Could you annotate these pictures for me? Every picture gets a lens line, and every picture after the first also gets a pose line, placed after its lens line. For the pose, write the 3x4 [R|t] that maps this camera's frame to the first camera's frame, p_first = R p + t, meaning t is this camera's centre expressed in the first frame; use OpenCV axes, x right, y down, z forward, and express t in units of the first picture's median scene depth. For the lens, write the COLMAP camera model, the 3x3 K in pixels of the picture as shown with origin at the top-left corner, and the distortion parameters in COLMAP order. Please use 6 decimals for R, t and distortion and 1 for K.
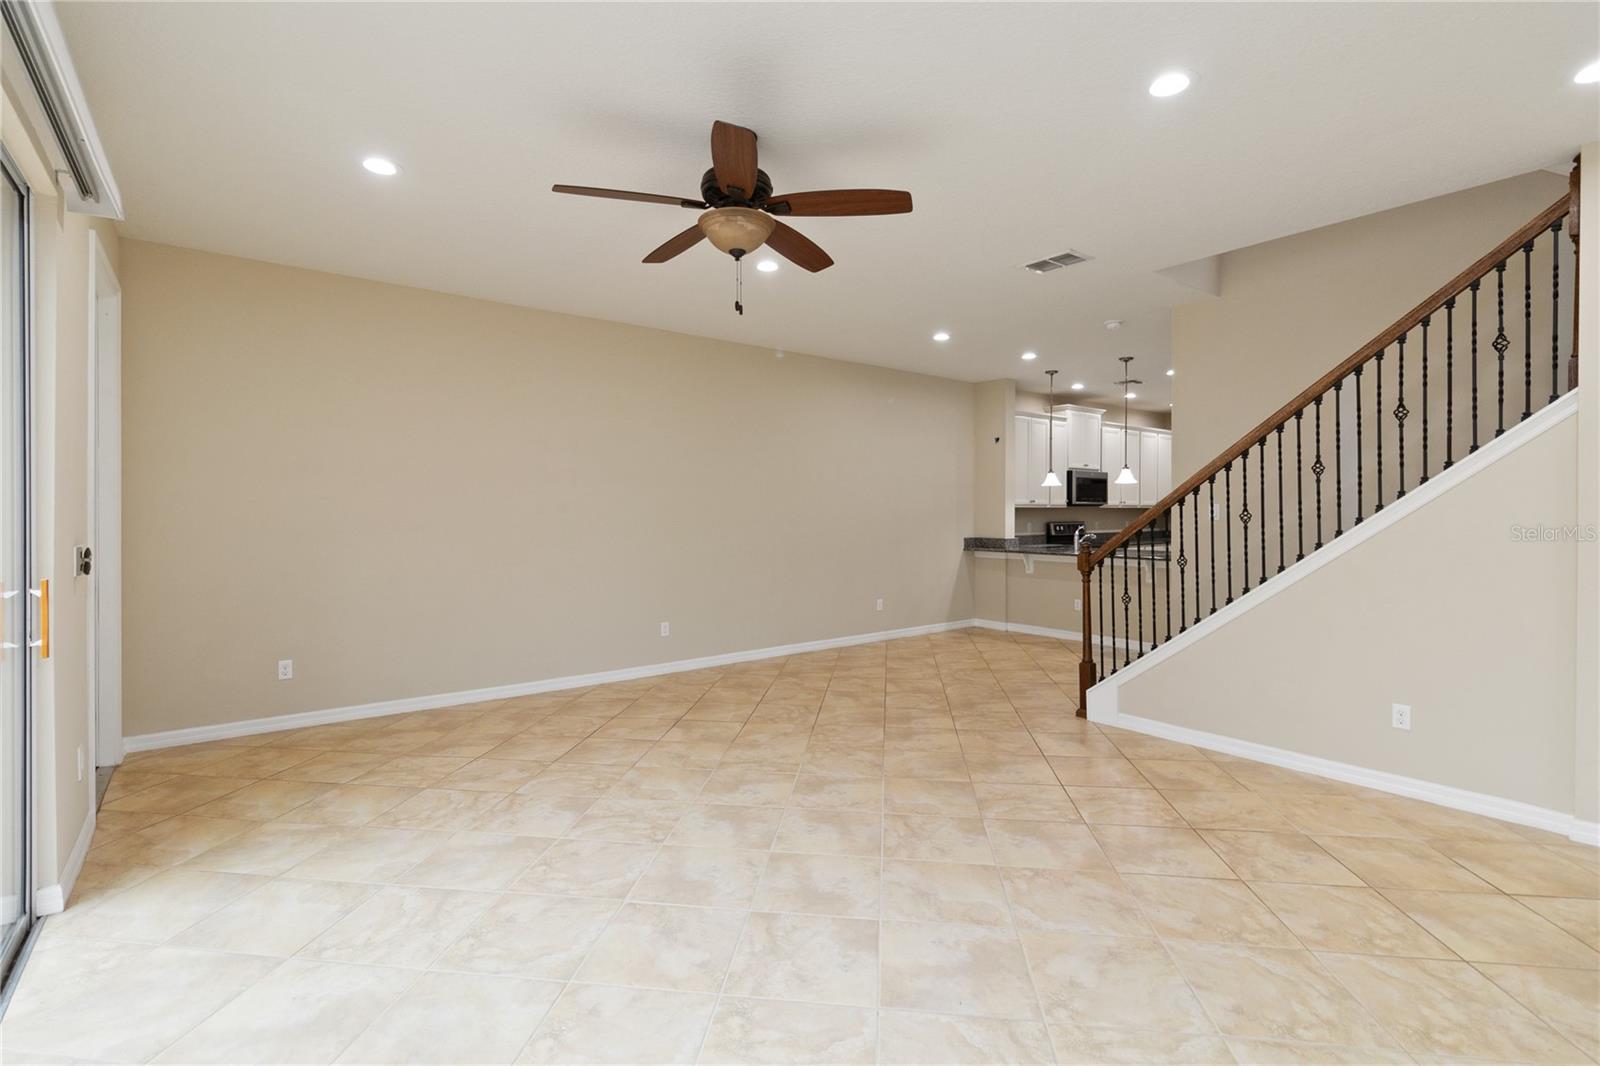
lens RADIAL K [[734.3, 0, 798.8], [0, 734.3, 517.1], [0, 0, 1]] dist [-0.002244, 0.000162]
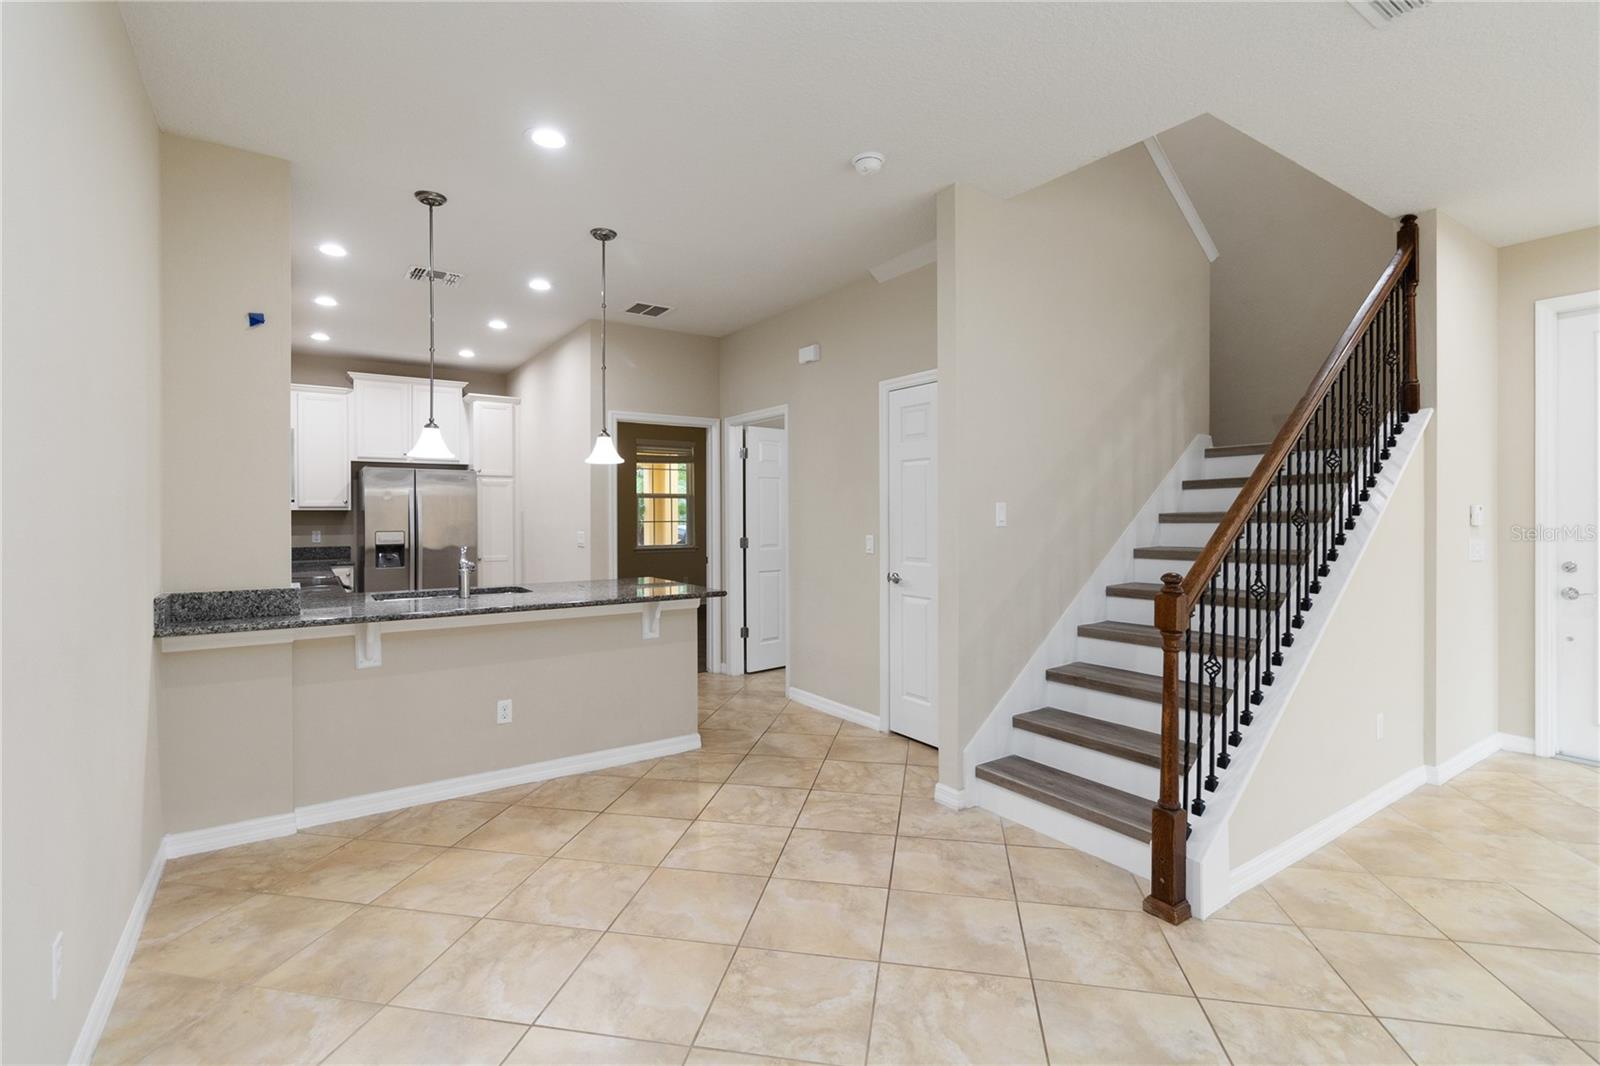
lens RADIAL K [[734.3, 0, 798.8], [0, 734.3, 517.1], [0, 0, 1]] dist [-0.002244, 0.000162]
pose [[0.066321, -0.003611, 0.997792, -0.147811], [0.010839, 0.999937, 0.002898, -0.009894], [-0.997739, 0.010623, 0.066356, 1.361943]]
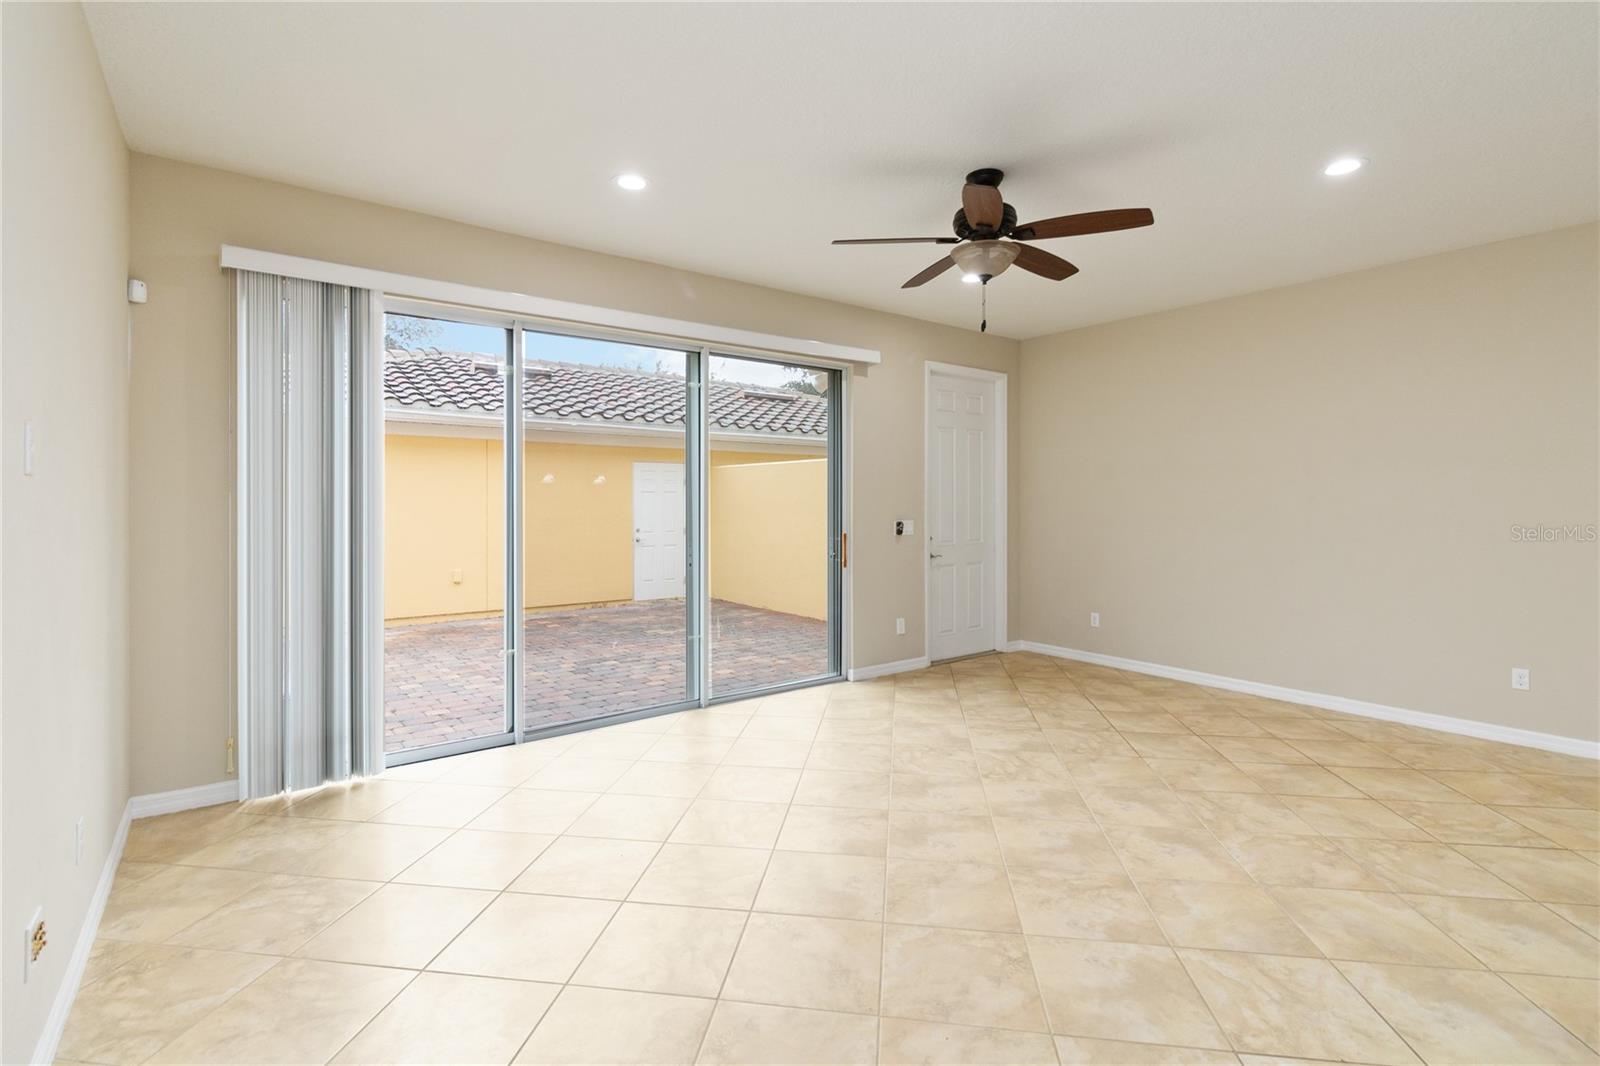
lens RADIAL K [[742.2, 0, 798.7], [0, 742.2, 504.8], [0, 0, 1]] dist [0.002217, -0.000268]
pose [[-0.018915, 0.001858, -0.999819, 0.719447], [-0.007967, 0.999966, 0.002009, -0.004619], [0.999789, 0.008004, -0.018900, 0.492496]]
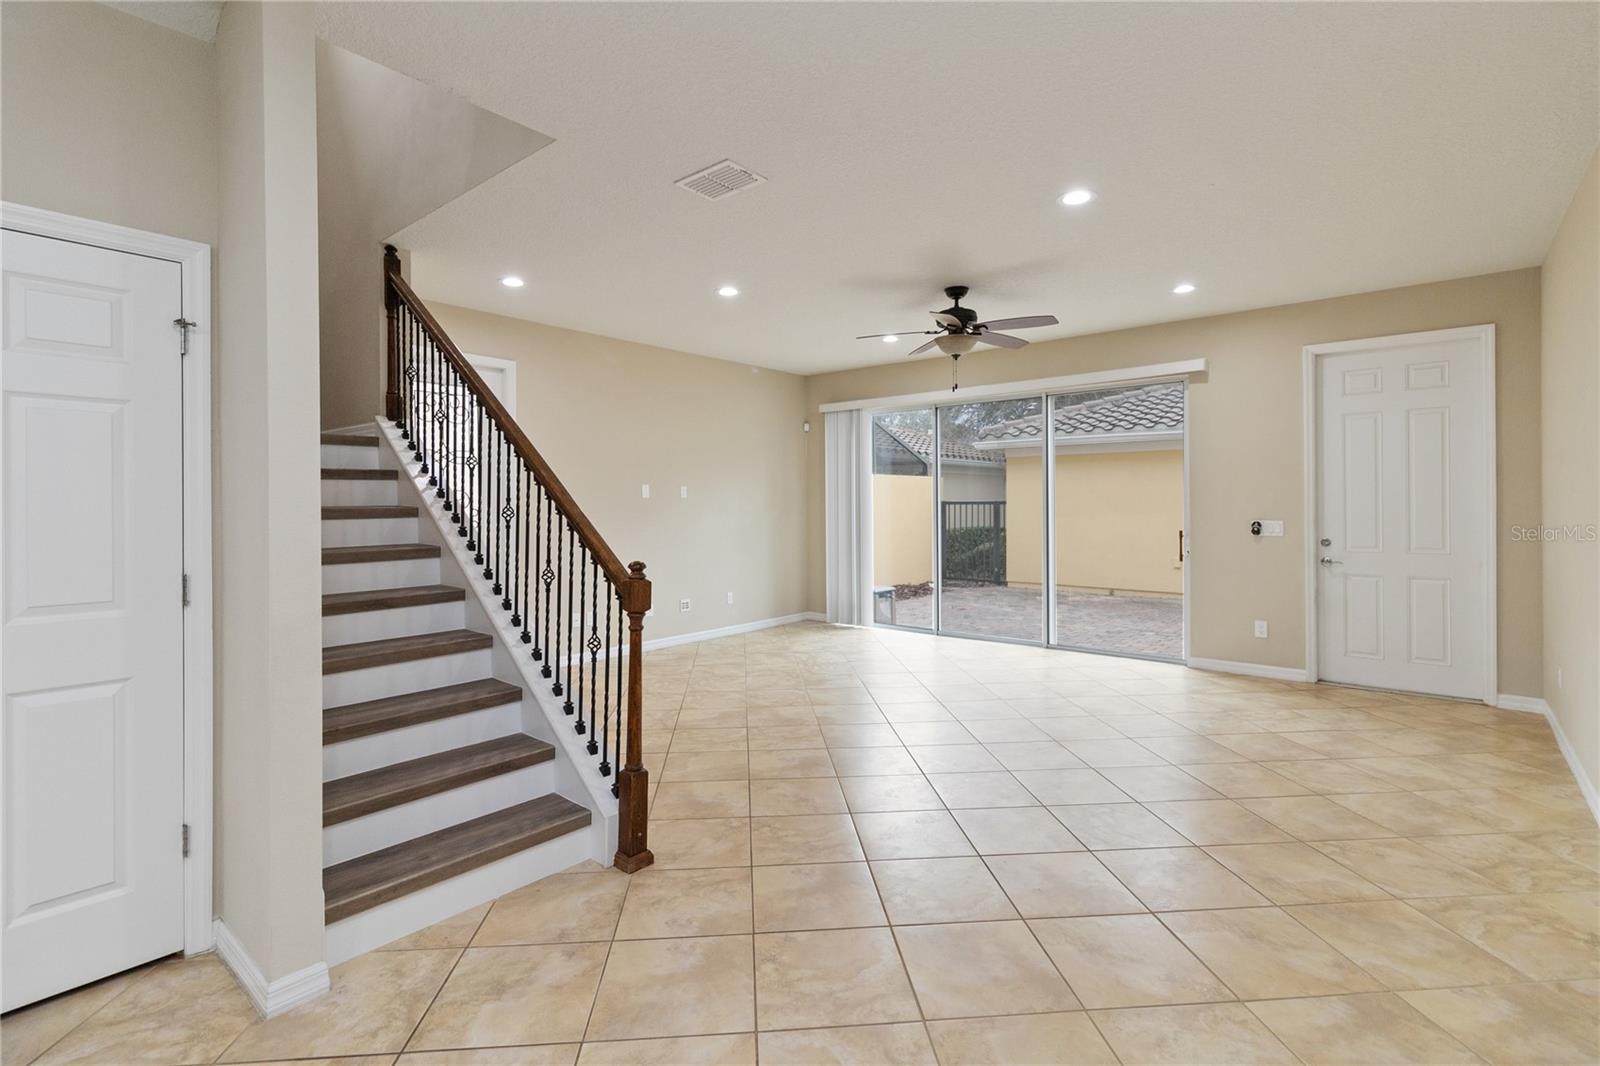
lens RADIAL K [[742.2, 0, 798.7], [0, 742.2, 504.8], [0, 0, 1]] dist [0.002217, -0.000268]
pose [[-0.979646, 0.004582, -0.200682, 0.427168], [0.002783, 0.999953, 0.009246, -0.016685], [0.200715, 0.008500, -0.979613, 1.779690]]
